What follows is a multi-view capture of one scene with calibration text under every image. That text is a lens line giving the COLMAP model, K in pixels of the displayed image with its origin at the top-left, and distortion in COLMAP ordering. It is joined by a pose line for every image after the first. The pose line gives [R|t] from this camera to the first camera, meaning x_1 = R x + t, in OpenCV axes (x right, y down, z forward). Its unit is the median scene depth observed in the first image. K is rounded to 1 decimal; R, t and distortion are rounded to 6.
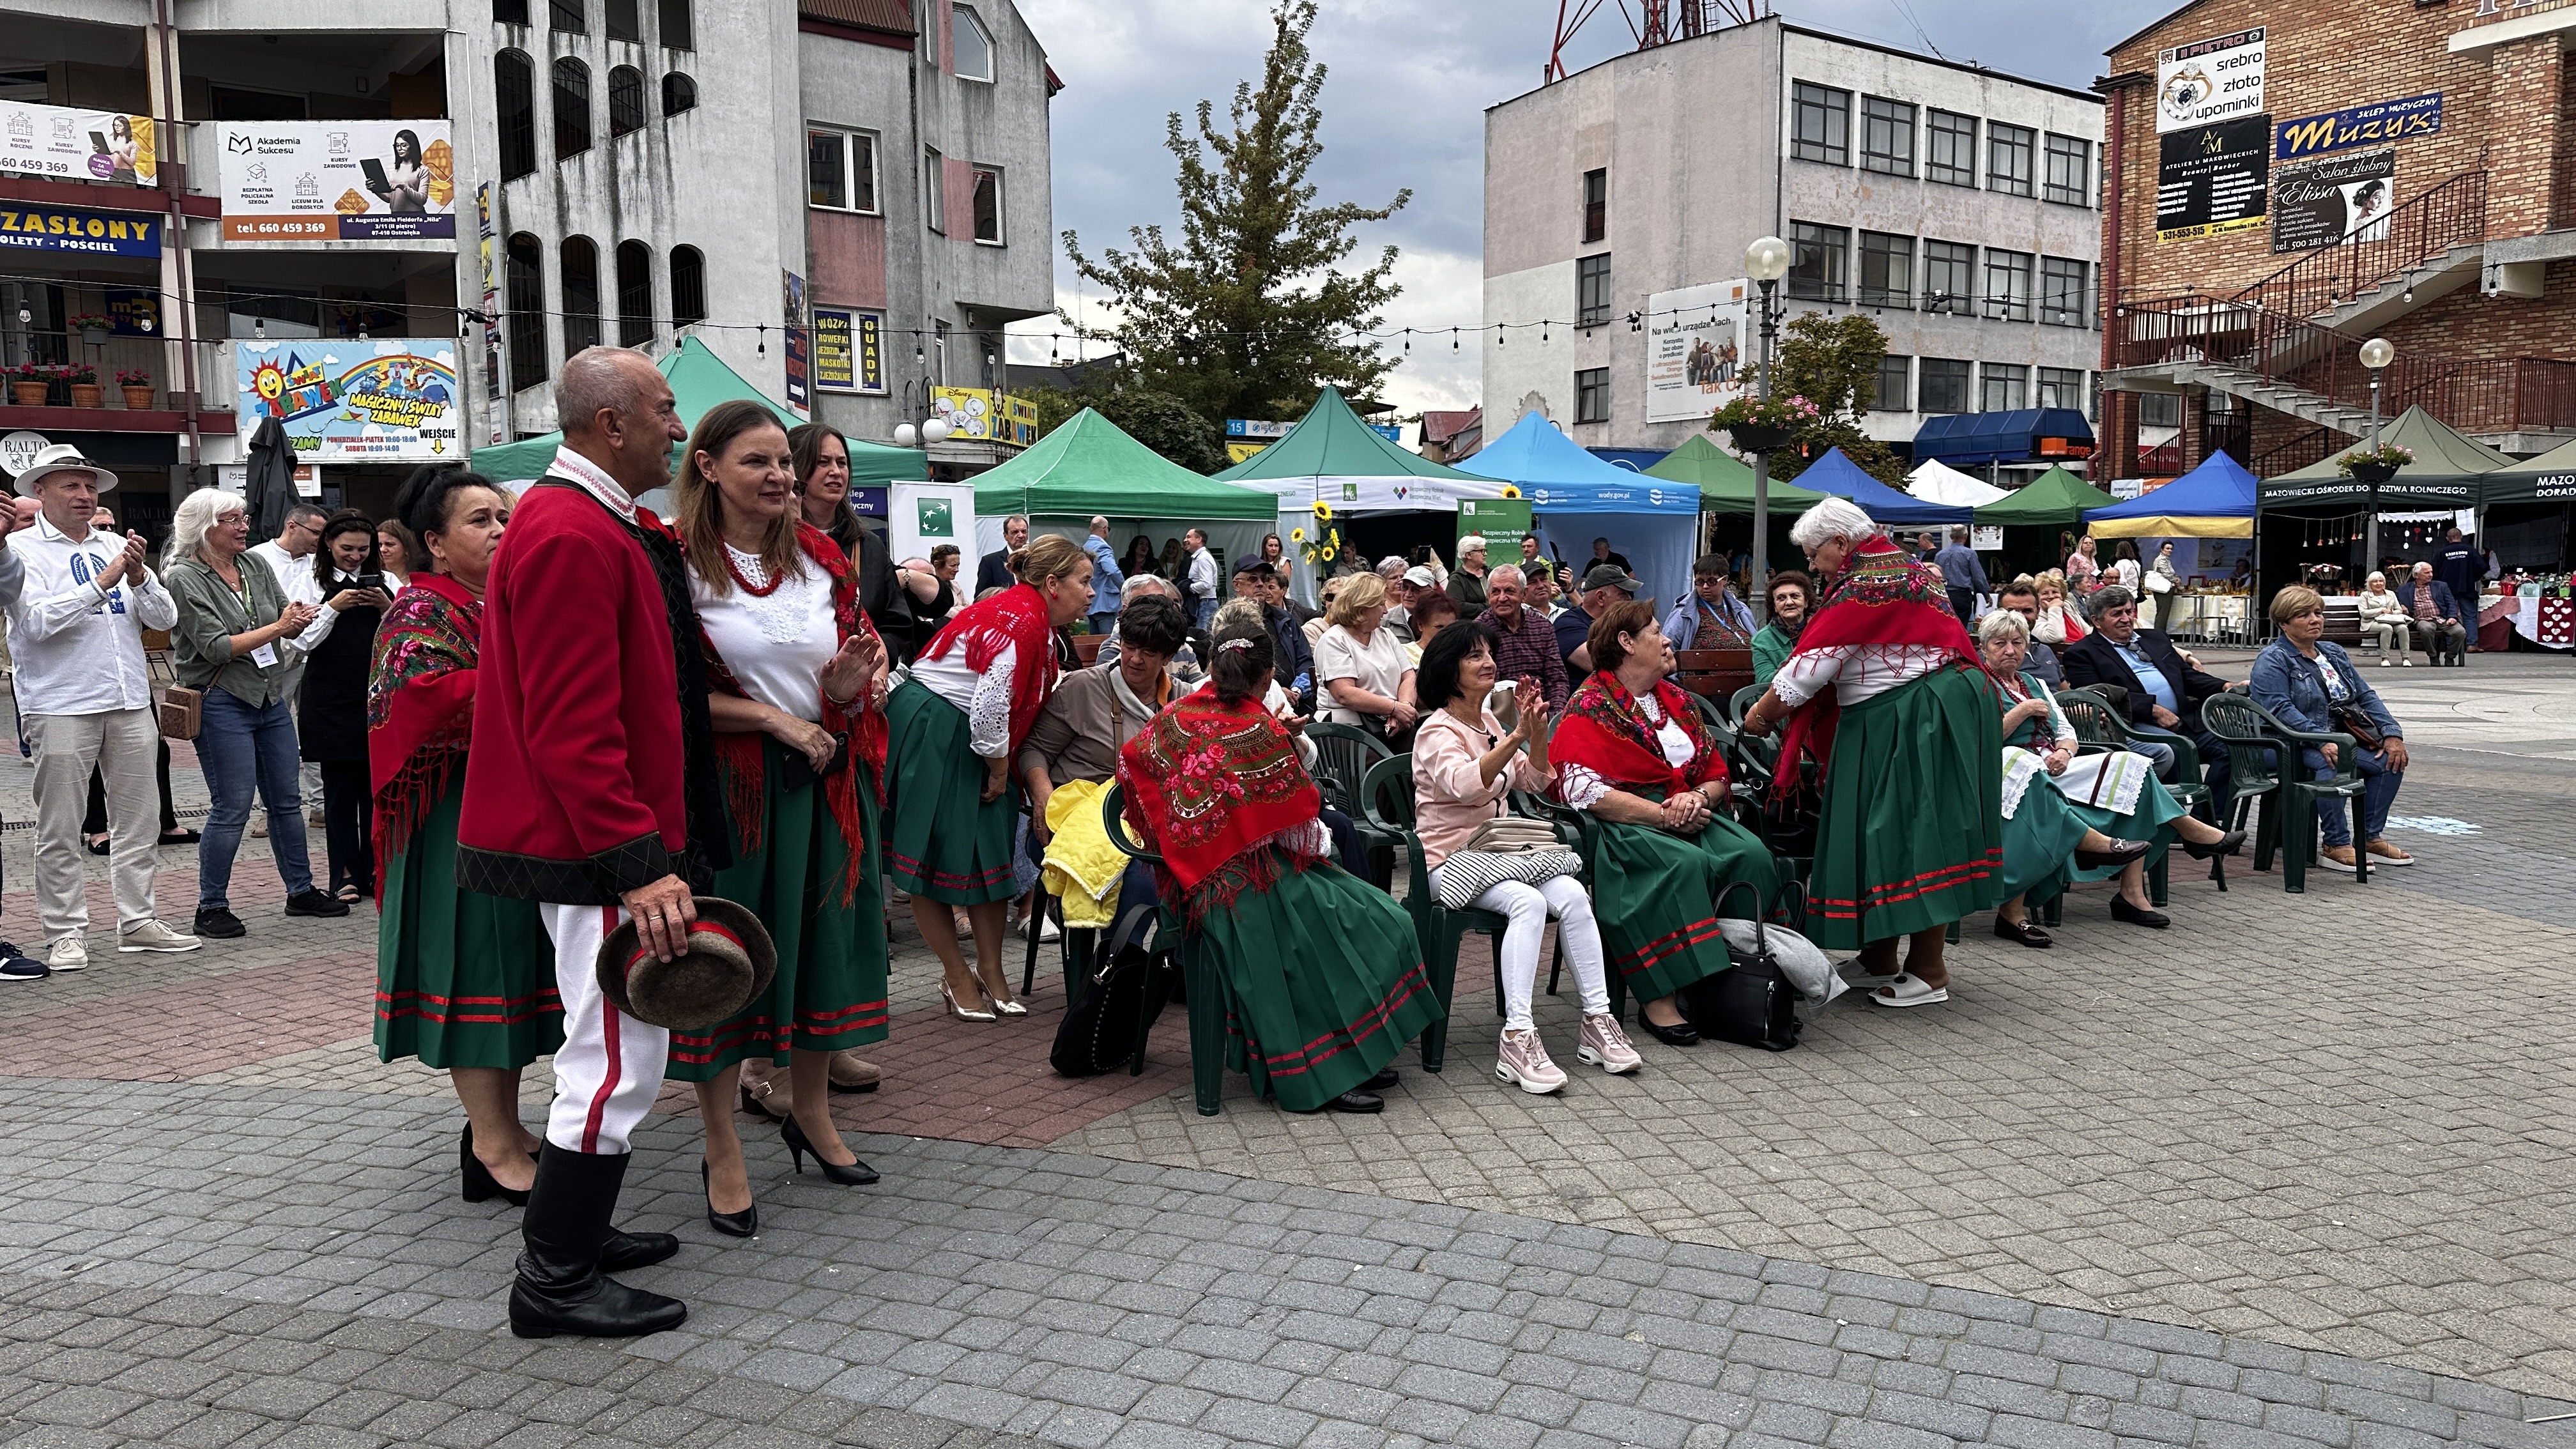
lens RADIAL K [[1864.1, 0, 1288.0], [0, 1864.1, 724.5], [0, 0, 1]] dist [0.077981, -0.060179]
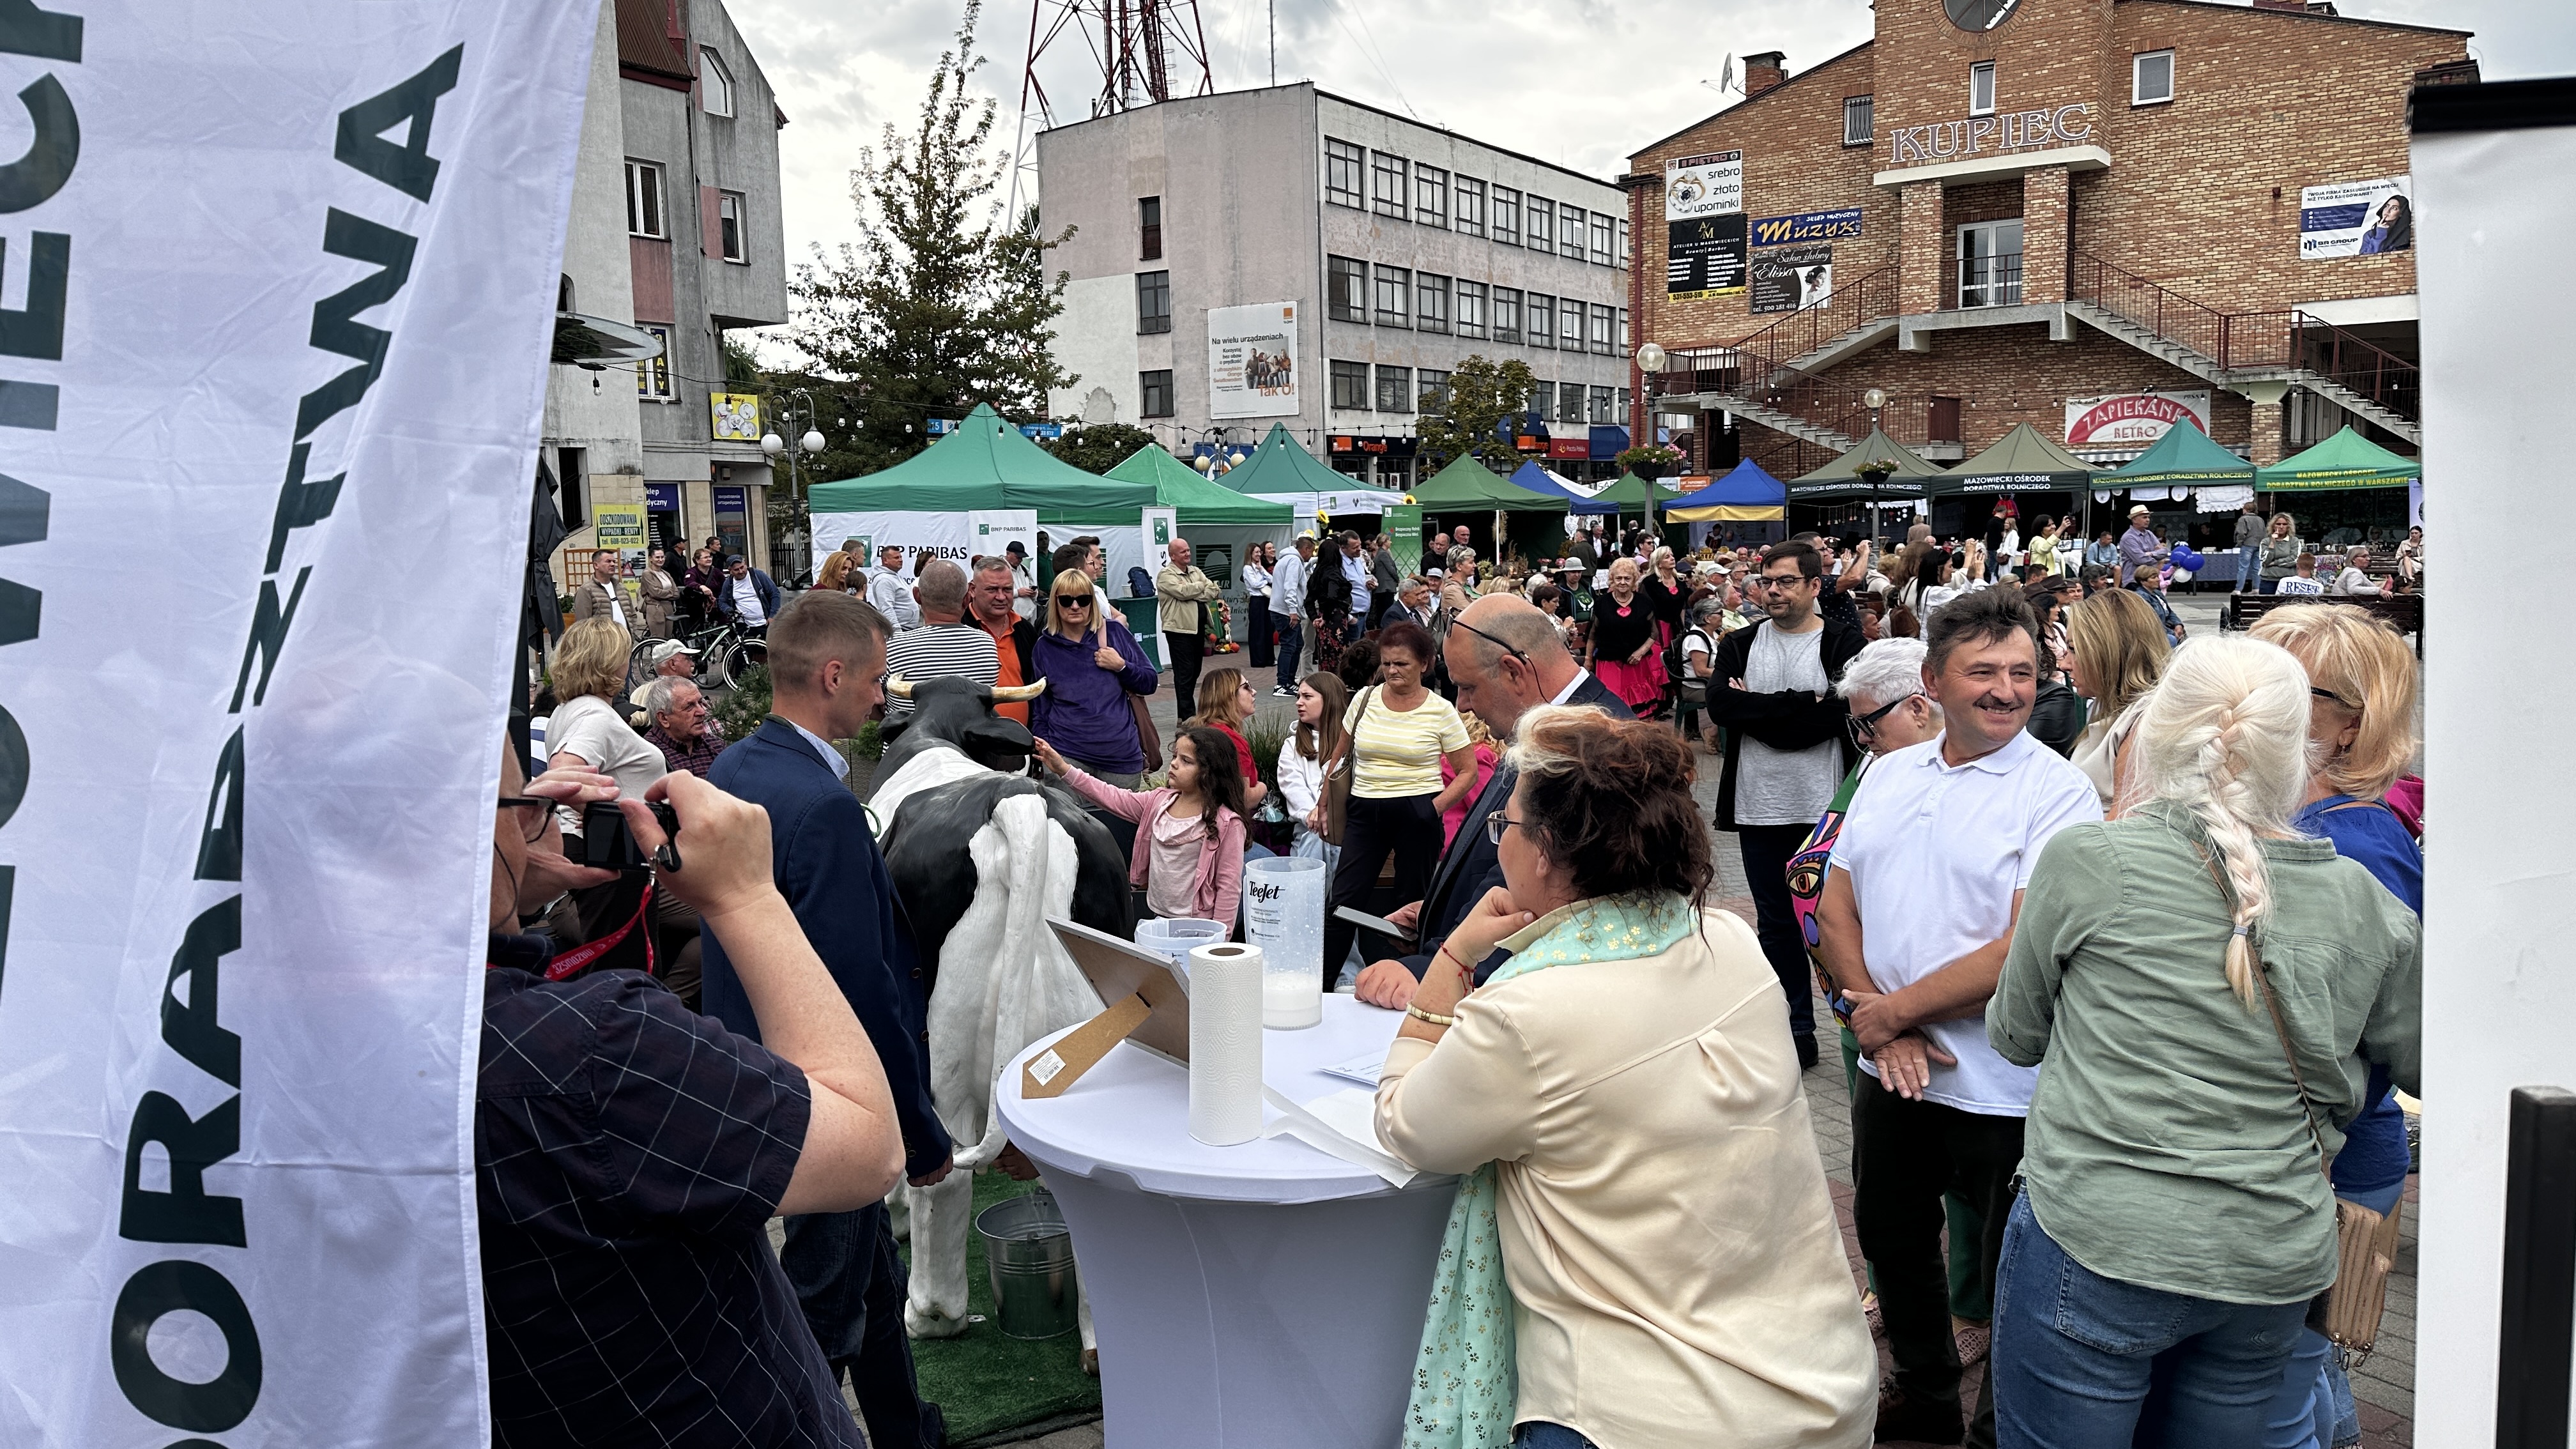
lens RADIAL K [[1794.5, 0, 1293.3], [0, 1794.5, 715.4], [0, 0, 1]] dist [0.146270, -0.239010]
pose [[0.940942, -0.050820, 0.334732, -0.249368], [0.045465, 0.998682, 0.023821, 0.000857], [-0.335502, -0.007195, 0.942012, -0.144673]]
